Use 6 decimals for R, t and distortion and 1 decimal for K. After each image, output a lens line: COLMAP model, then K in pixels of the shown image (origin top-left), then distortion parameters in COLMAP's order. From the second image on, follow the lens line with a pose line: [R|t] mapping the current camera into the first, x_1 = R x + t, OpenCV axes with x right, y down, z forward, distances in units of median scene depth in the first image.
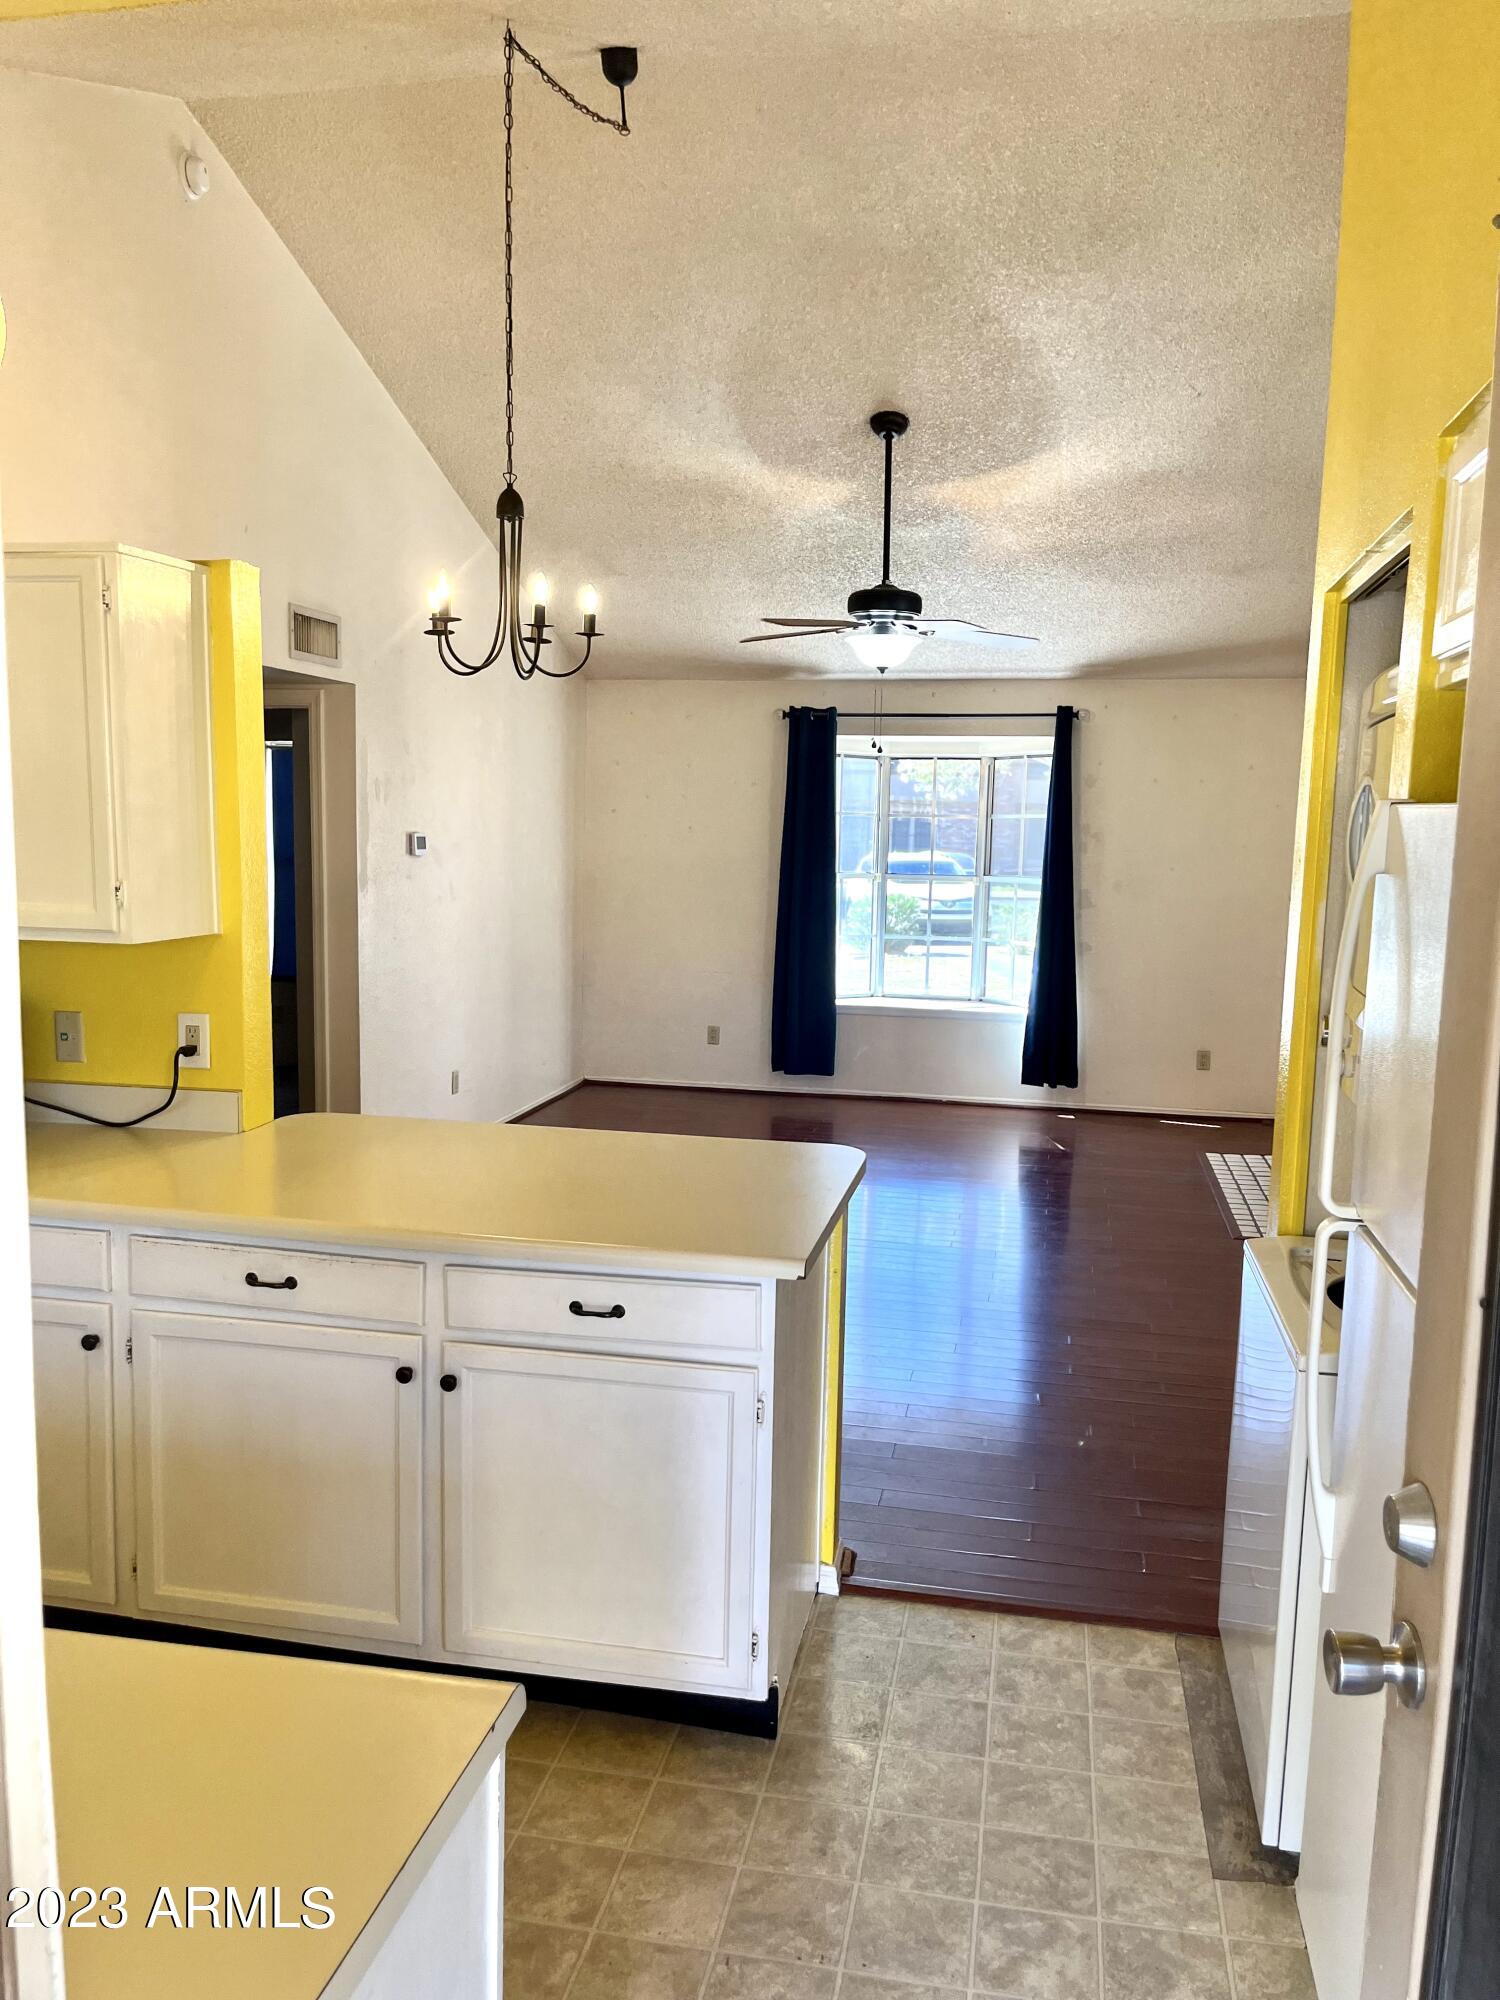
lens RADIAL K [[1516.8, 0, 750.9], [0, 1516.8, 1009.4], [0, 0, 1]] dist [0.028656, -0.003635]
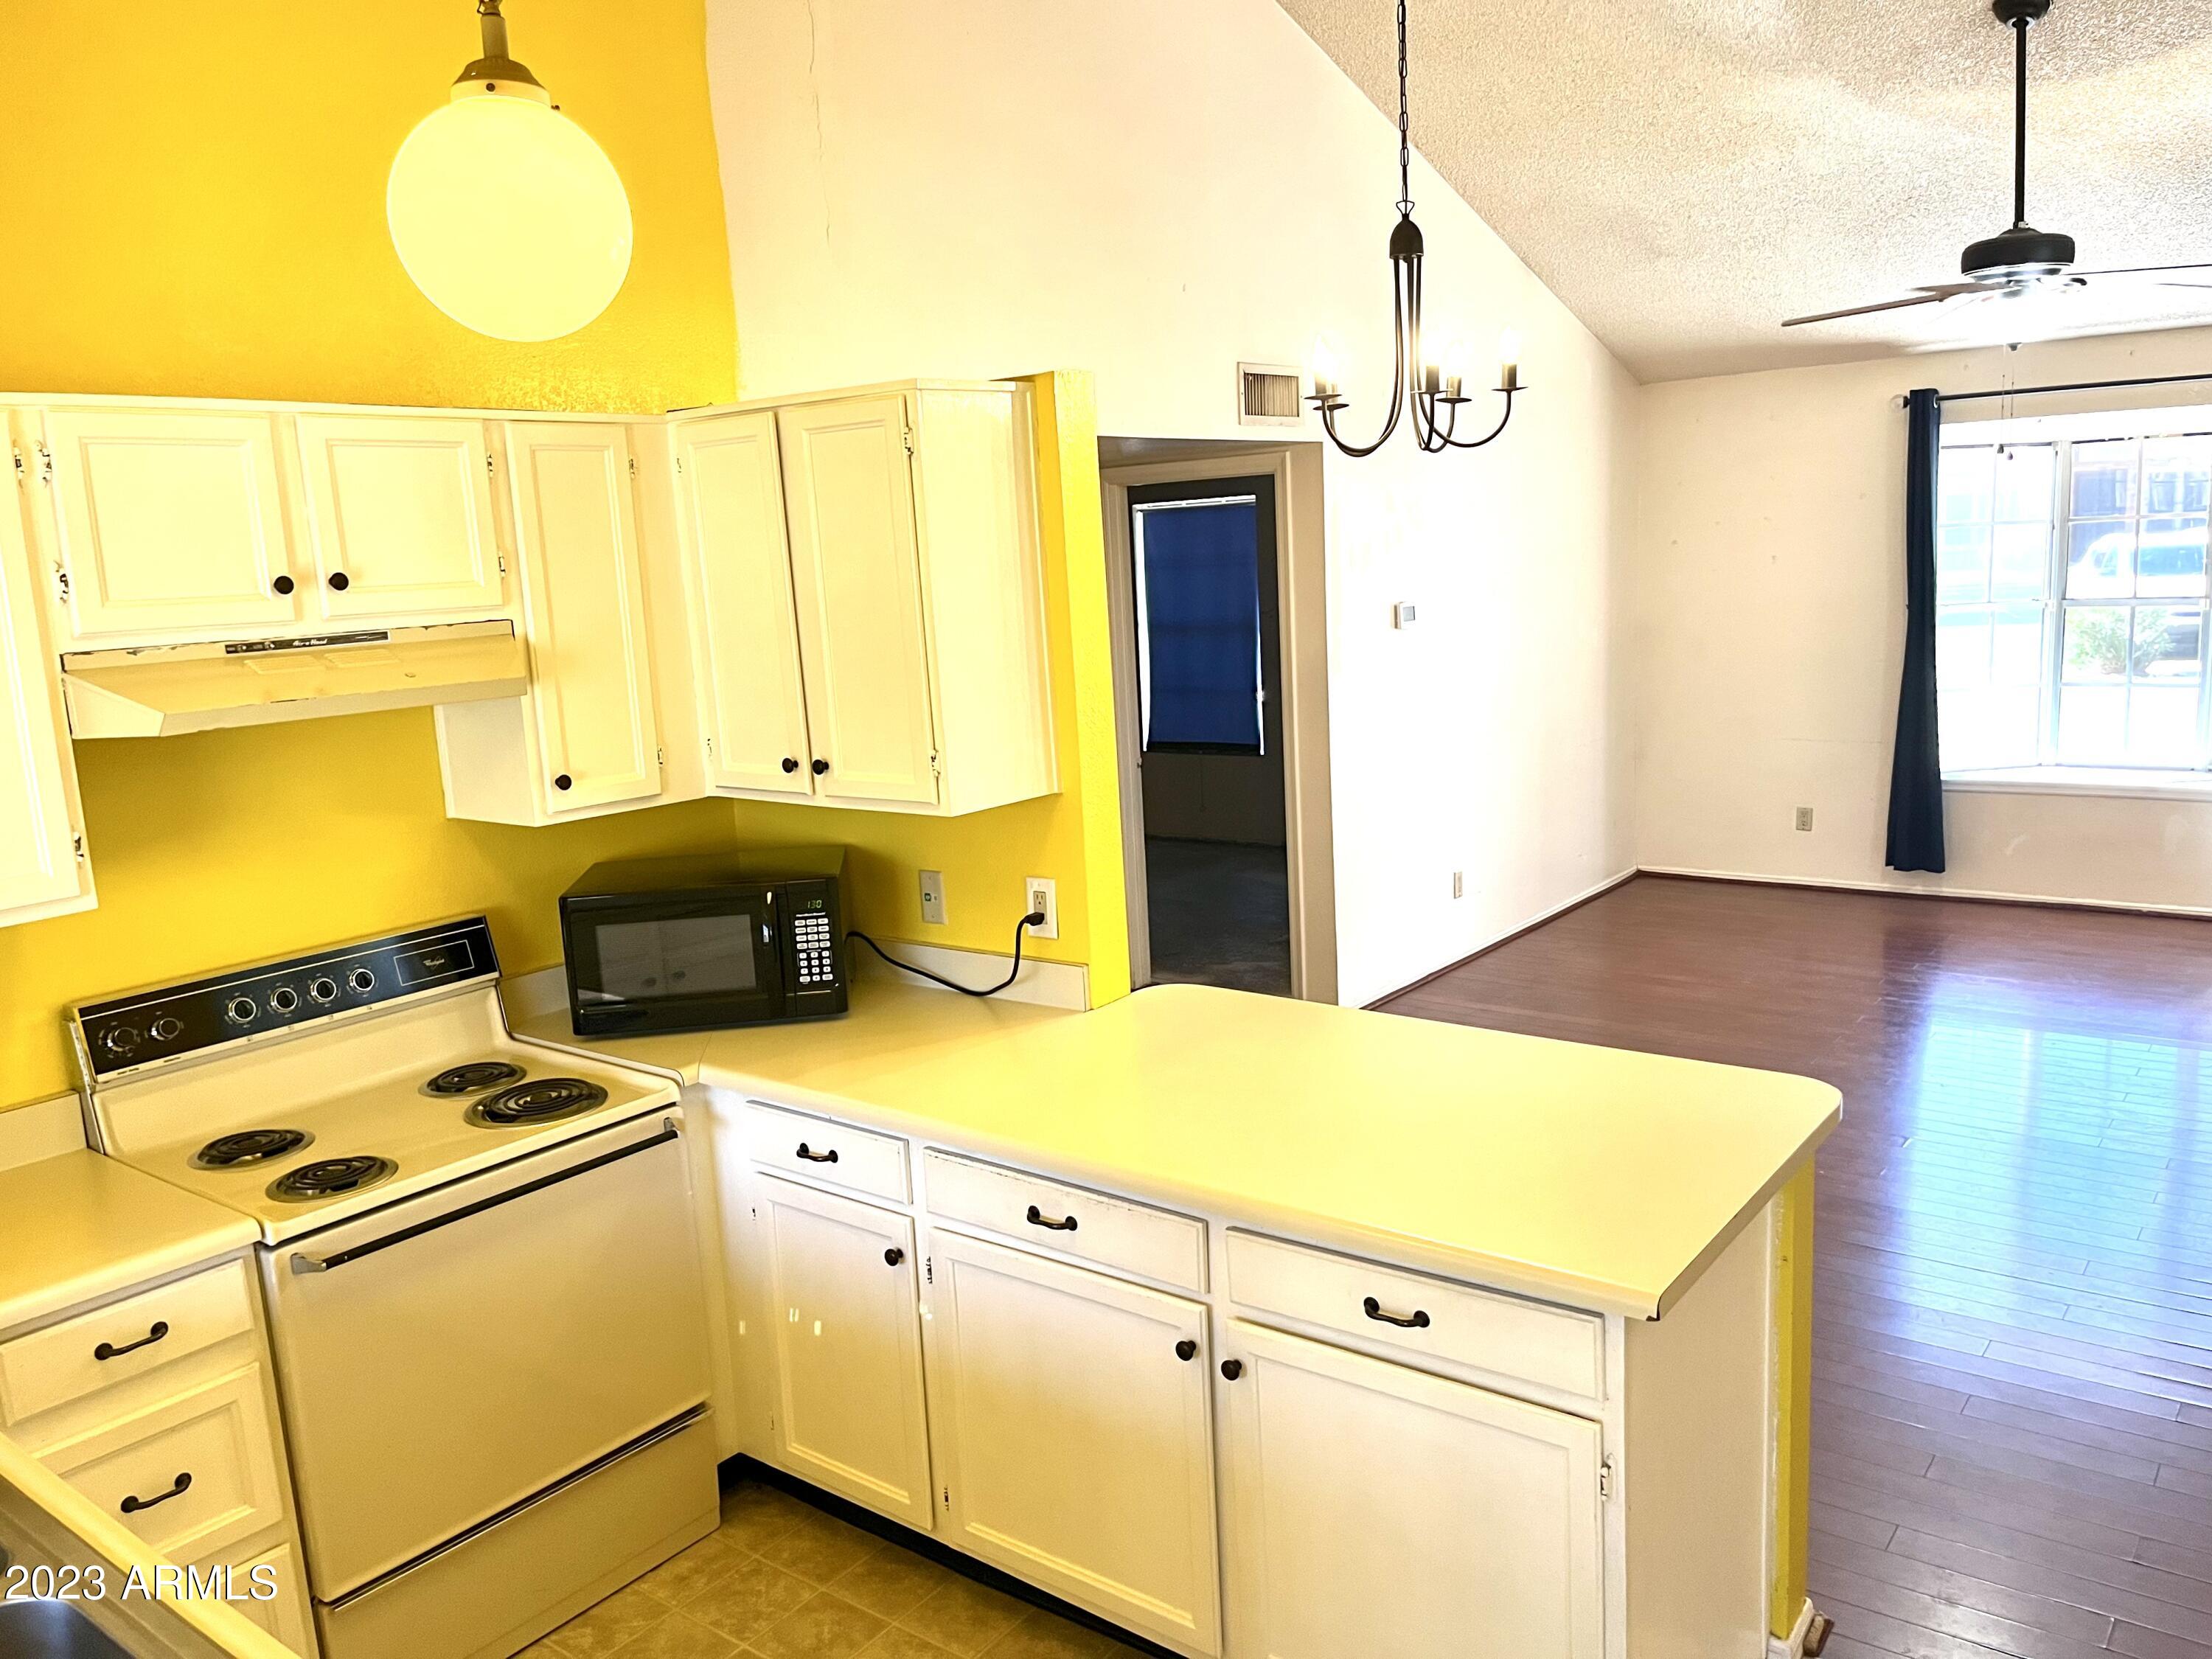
lens RADIAL K [[1671.4, 0, 1109.2], [0, 1671.4, 837.1], [0, 0, 1]] dist [0.092506, -0.129497]
pose [[0.897045, 0.007134, -0.441882, 0.082600], [0.017561, 0.998505, 0.051769, -0.053410], [0.441590, -0.054199, 0.895578, 0.090431]]
